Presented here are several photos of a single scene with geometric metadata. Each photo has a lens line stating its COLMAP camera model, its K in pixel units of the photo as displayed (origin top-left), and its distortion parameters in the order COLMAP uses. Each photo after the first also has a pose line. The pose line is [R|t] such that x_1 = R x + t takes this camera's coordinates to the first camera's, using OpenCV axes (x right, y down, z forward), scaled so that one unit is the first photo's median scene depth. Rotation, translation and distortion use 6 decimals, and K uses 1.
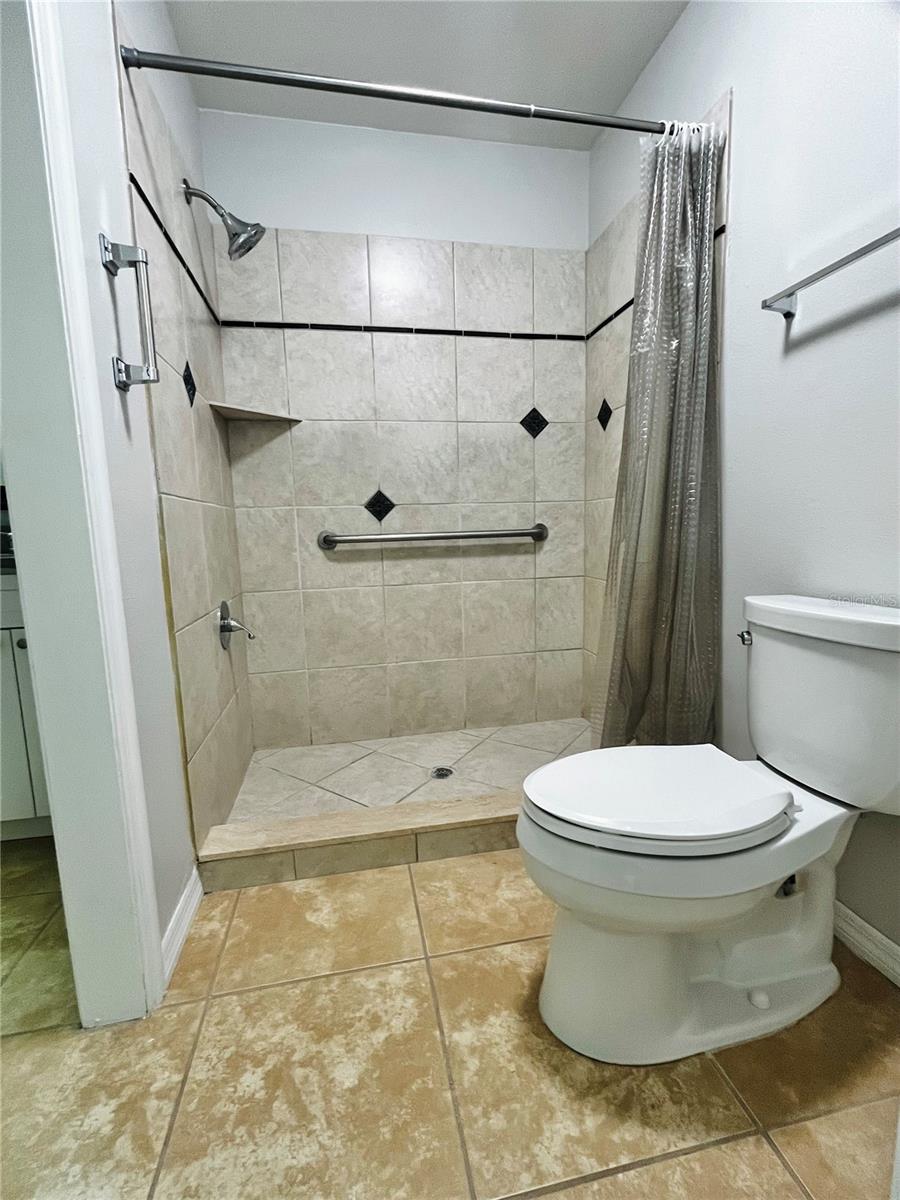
lens RADIAL K [[529.7, 0, 451.1], [0, 529.7, 601.9], [0, 0, 1]] dist [-0.000575, 0.000779]
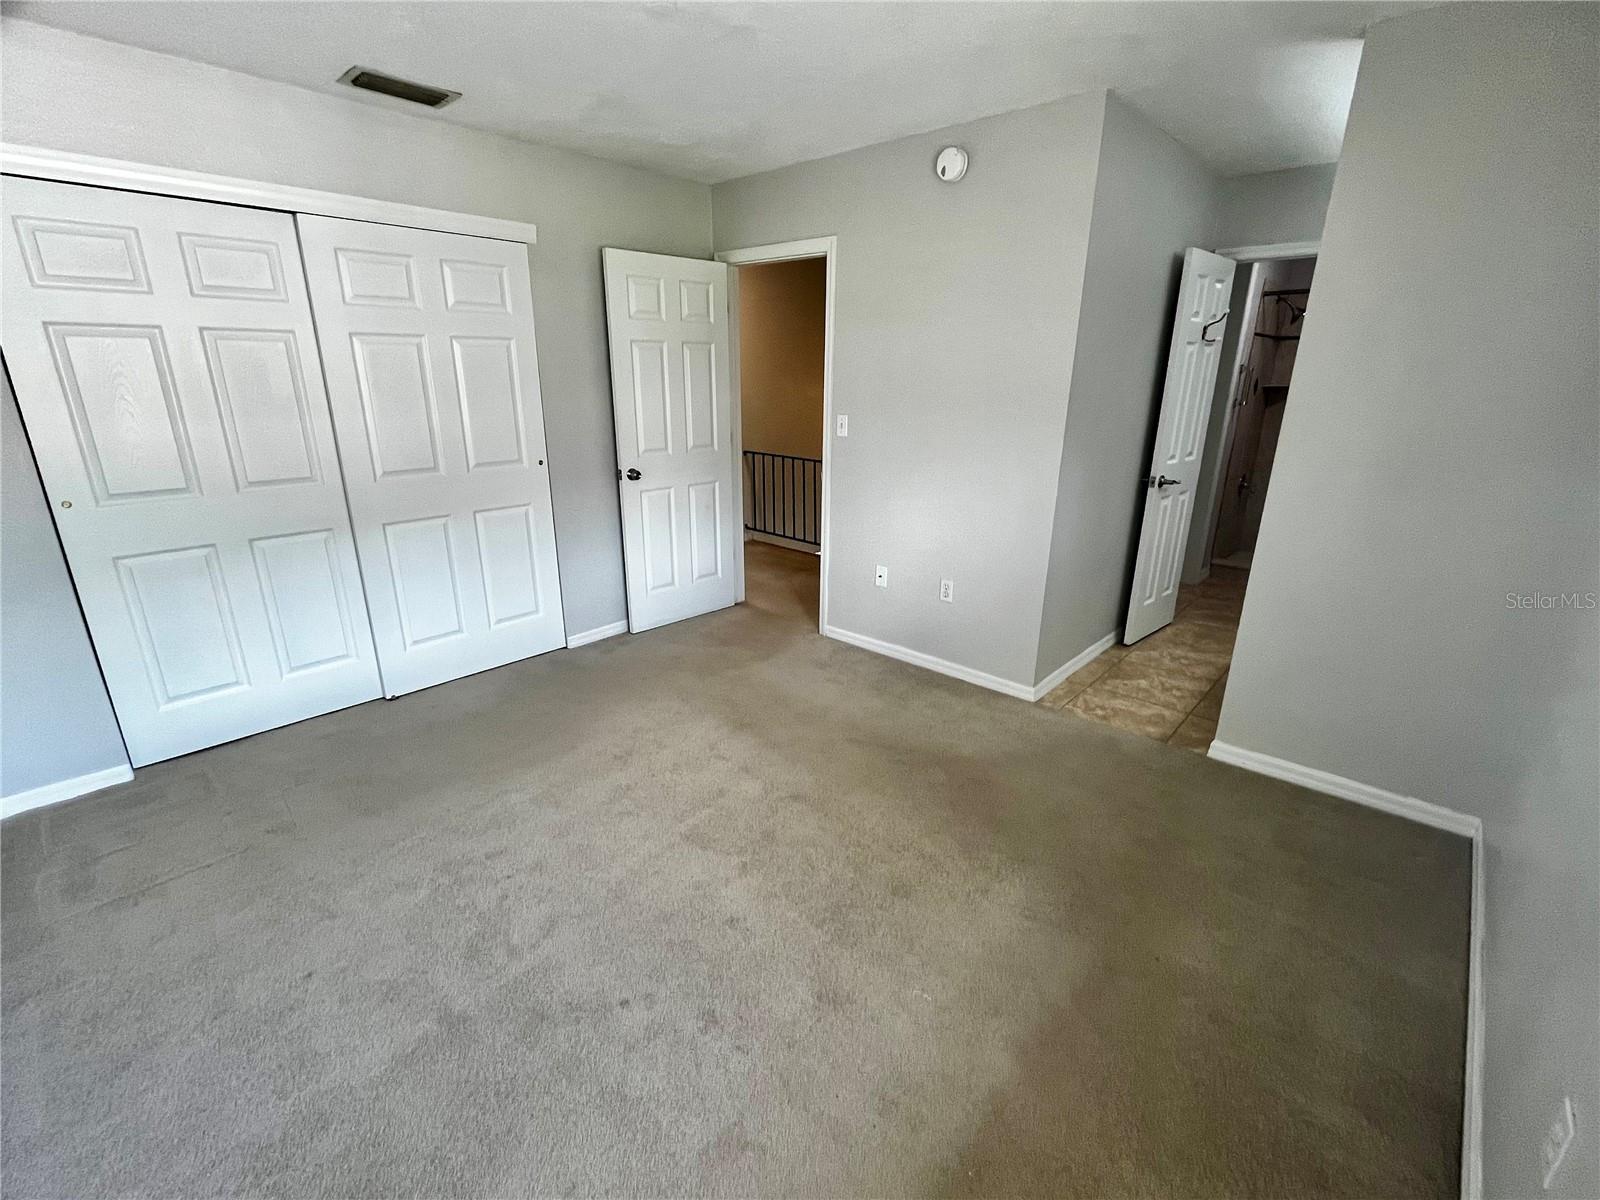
lens RADIAL K [[706.3, 0, 799.6], [0, 706.3, 598.3], [0, 0, 1]] dist [-0.000575, 0.000779]
pose [[-0.590616, -0.228123, 0.774036, -0.889268], [0.118980, 0.924108, 0.363137, -0.523056], [-0.798133, 0.306570, -0.518651, 1.965523]]
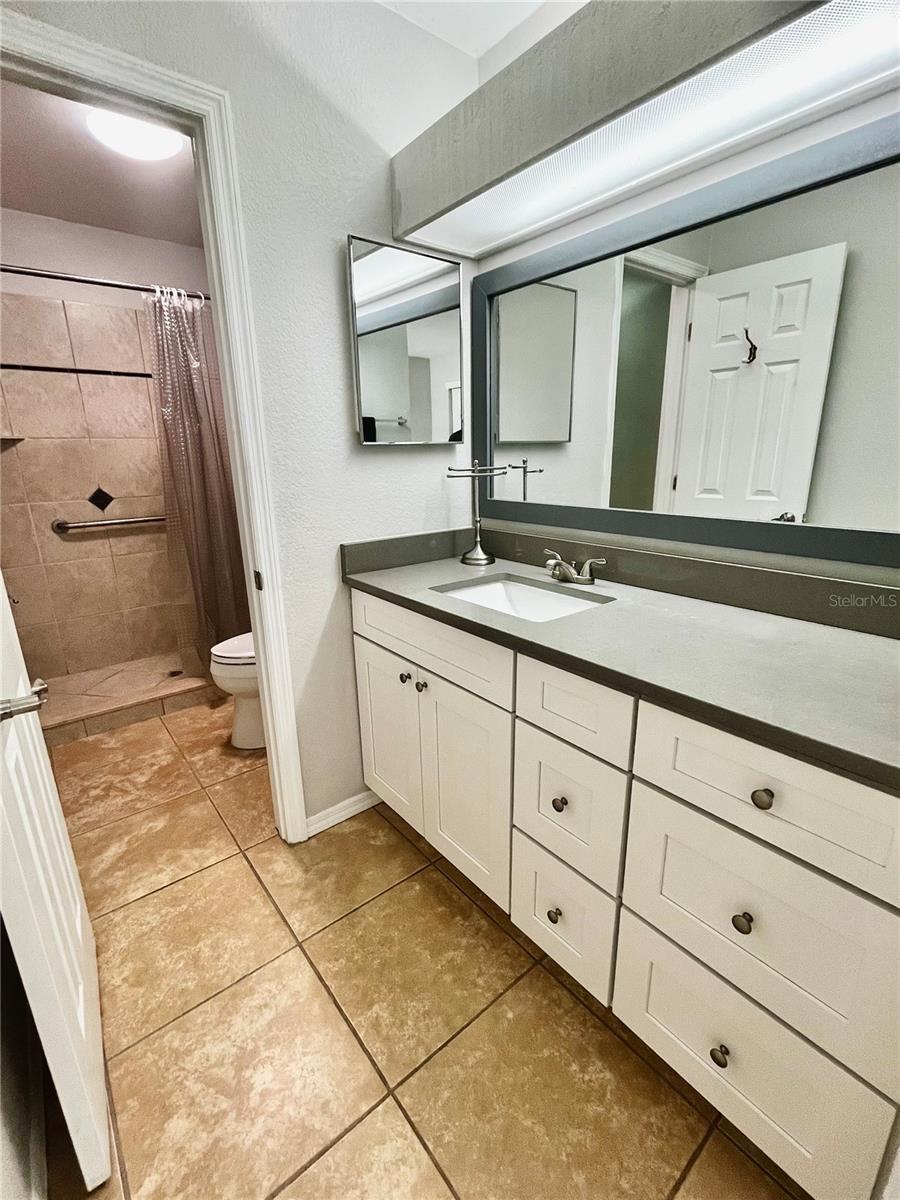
lens RADIAL K [[529.7, 0, 445.4], [0, 529.7, 600.9], [0, 0, 1]] dist [-0.000575, 0.000779]
pose [[0.886867, -0.114475, 0.447618, 0.015465], [0.056453, 0.988409, 0.140926, -0.066724], [-0.458563, -0.099713, 0.883050, -0.728824]]
